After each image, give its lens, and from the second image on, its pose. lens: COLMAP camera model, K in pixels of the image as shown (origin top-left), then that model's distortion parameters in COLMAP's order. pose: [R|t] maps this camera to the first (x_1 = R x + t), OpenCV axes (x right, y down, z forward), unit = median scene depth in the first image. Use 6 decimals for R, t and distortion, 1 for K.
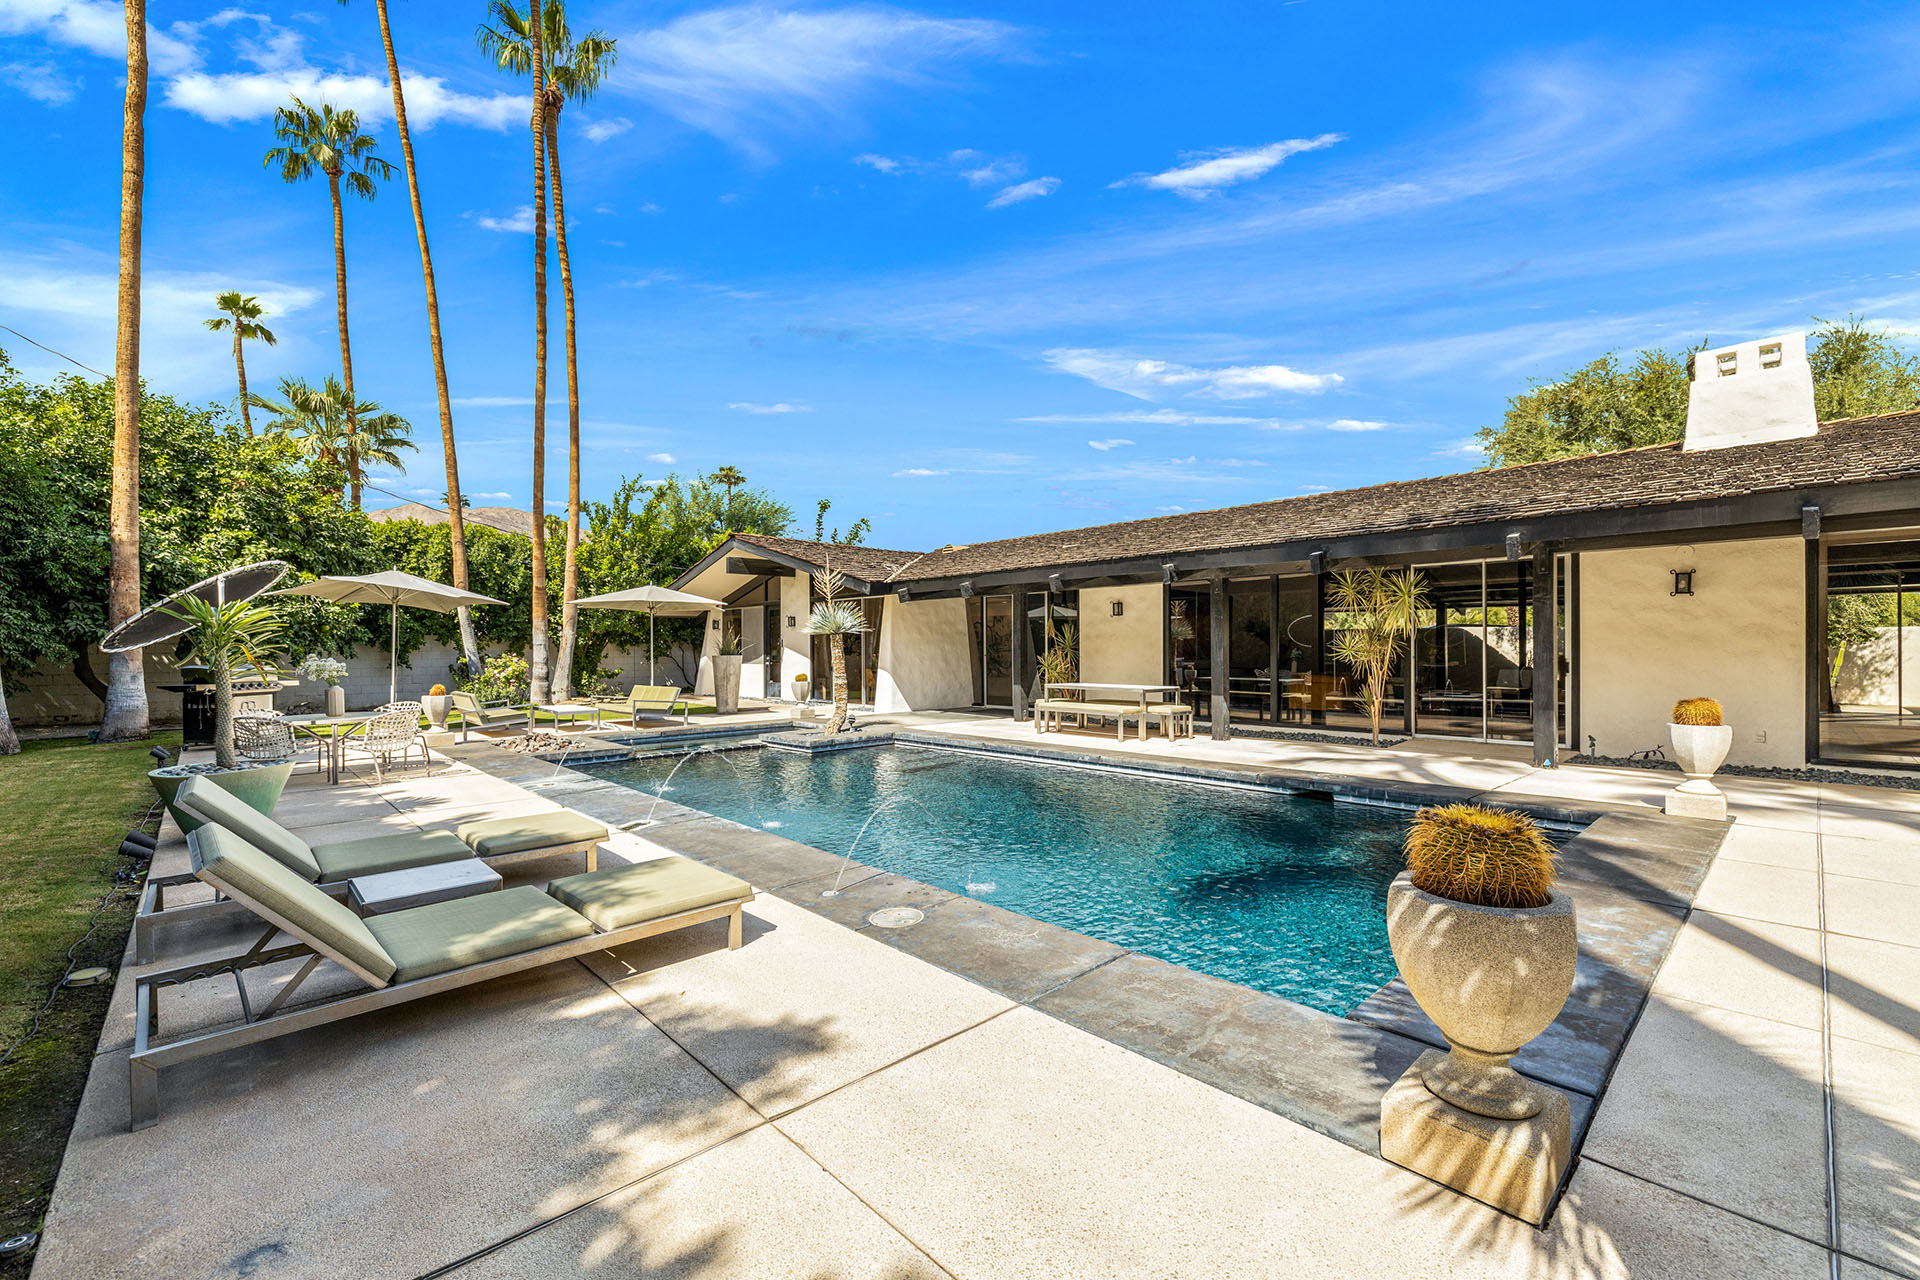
lens RADIAL K [[803.4, 0, 968.7], [0, 803.4, 649.9], [0, 0, 1]] dist [0.001508, 0.000307]
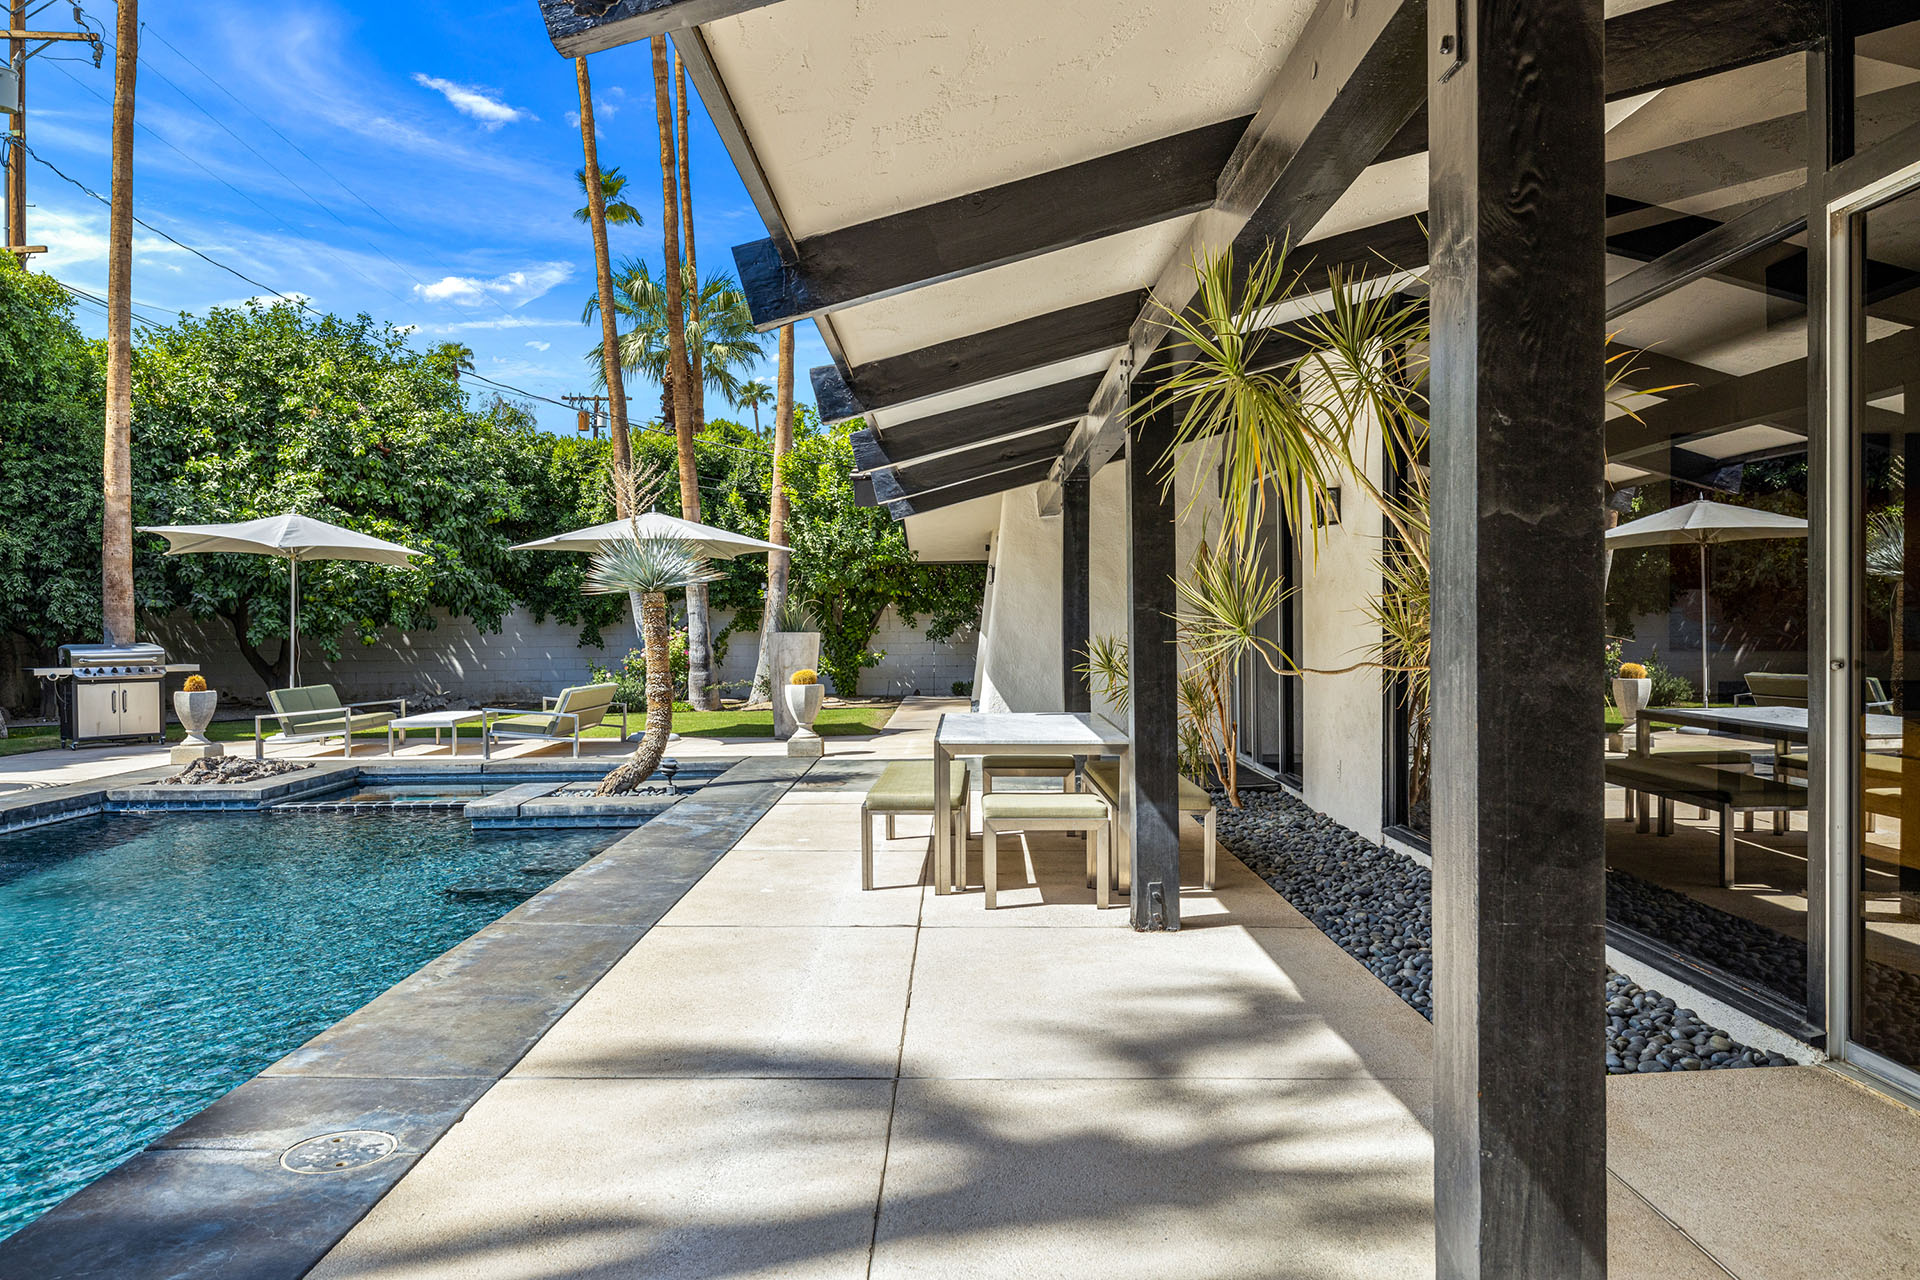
lens RADIAL K [[1366.9, 0, 960.0], [0, 1366.9, 640.0], [0, 0, 1]] dist [0.004166, 0.004437]
pose [[0.724187, 0.009376, -0.689540, 0.434863], [0.004329, 0.999826, 0.018141, -0.004379], [0.689590, -0.016123, 0.724021, 0.410817]]
